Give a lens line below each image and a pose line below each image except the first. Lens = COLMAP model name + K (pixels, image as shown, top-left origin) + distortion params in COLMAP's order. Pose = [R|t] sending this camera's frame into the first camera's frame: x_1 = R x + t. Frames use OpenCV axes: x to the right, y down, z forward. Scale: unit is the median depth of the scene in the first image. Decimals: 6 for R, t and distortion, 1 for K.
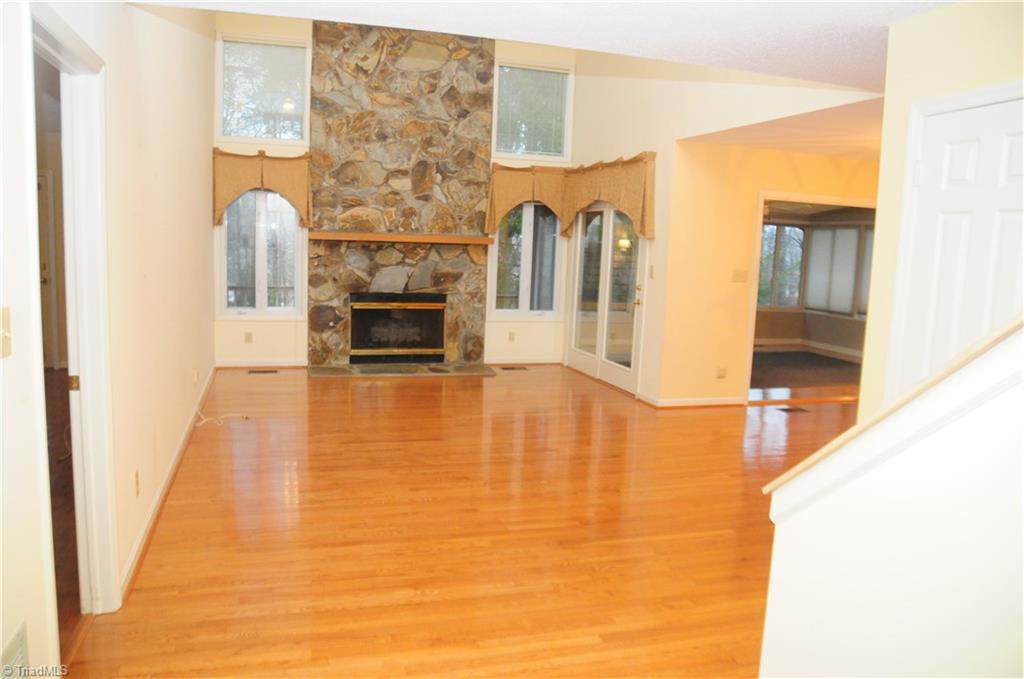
lens RADIAL K [[748.3, 0, 496.5], [0, 748.3, 341.4], [0, 0, 1]] dist [-0.140202, 0.095905]
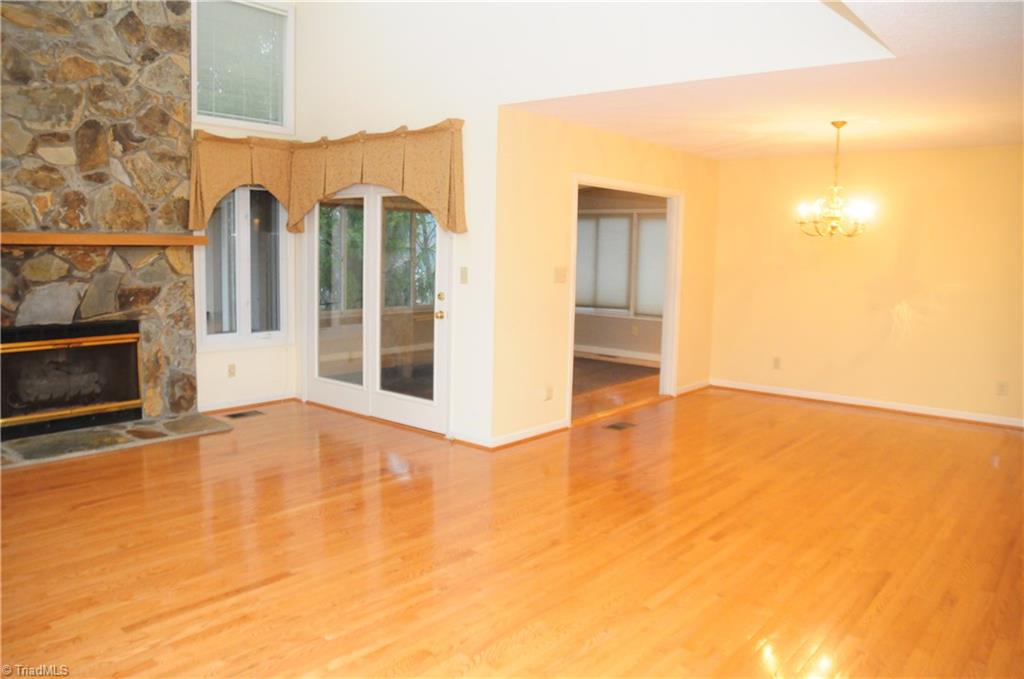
lens RADIAL K [[748.3, 0, 496.5], [0, 748.3, 341.4], [0, 0, 1]] dist [-0.140202, 0.095905]
pose [[0.841415, -0.086061, 0.533492, -0.153464], [0.081751, 0.996147, 0.031760, -0.039333], [-0.534169, 0.016890, 0.845209, 0.273201]]
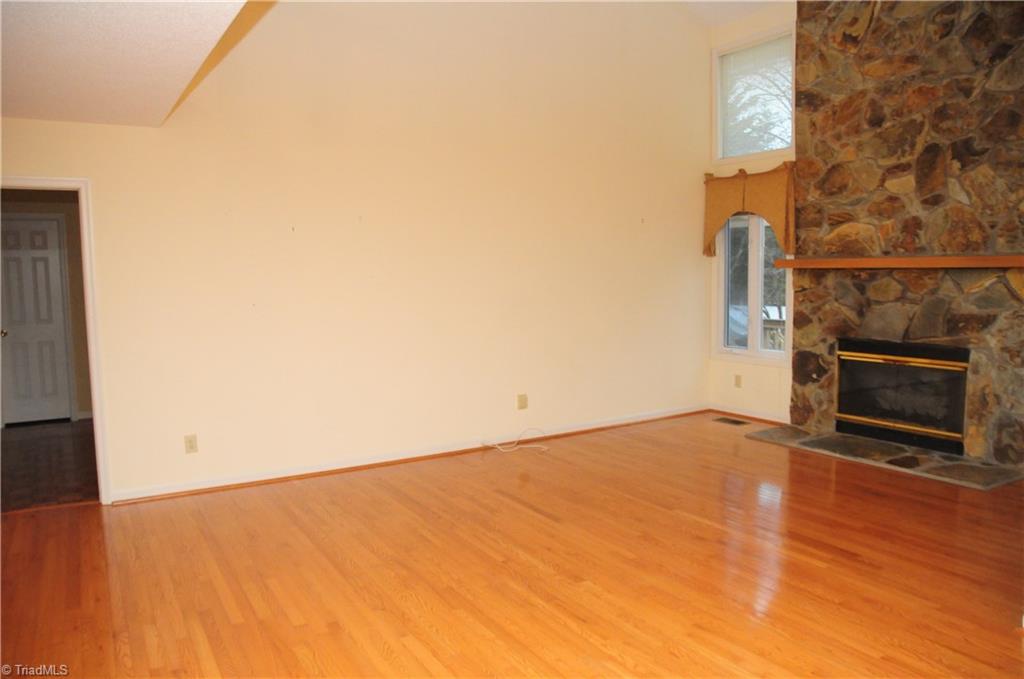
lens RADIAL K [[749.9, 0, 504.9], [0, 749.9, 346.9], [0, 0, 1]] dist [-0.126613, 0.083908]
pose [[0.249048, 0.060642, -0.966591, 0.438480], [-0.101731, 0.994155, 0.036159, -0.048349], [0.963133, 0.089327, 0.253761, 0.485375]]
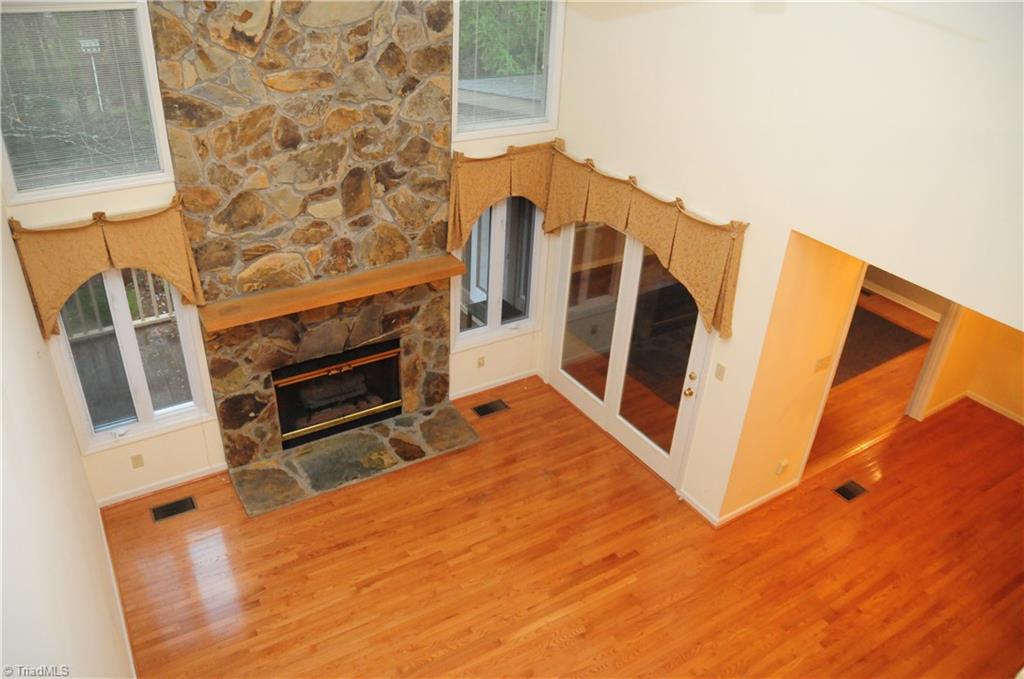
lens RADIAL K [[748.3, 0, 496.5], [0, 748.3, 341.4], [0, 0, 1]] dist [-0.140202, 0.095905]
pose [[0.966337, -0.129170, 0.222502, -0.143236], [0.030633, 0.916446, 0.398984, -0.358471], [-0.255448, -0.378737, 0.889553, 0.339719]]
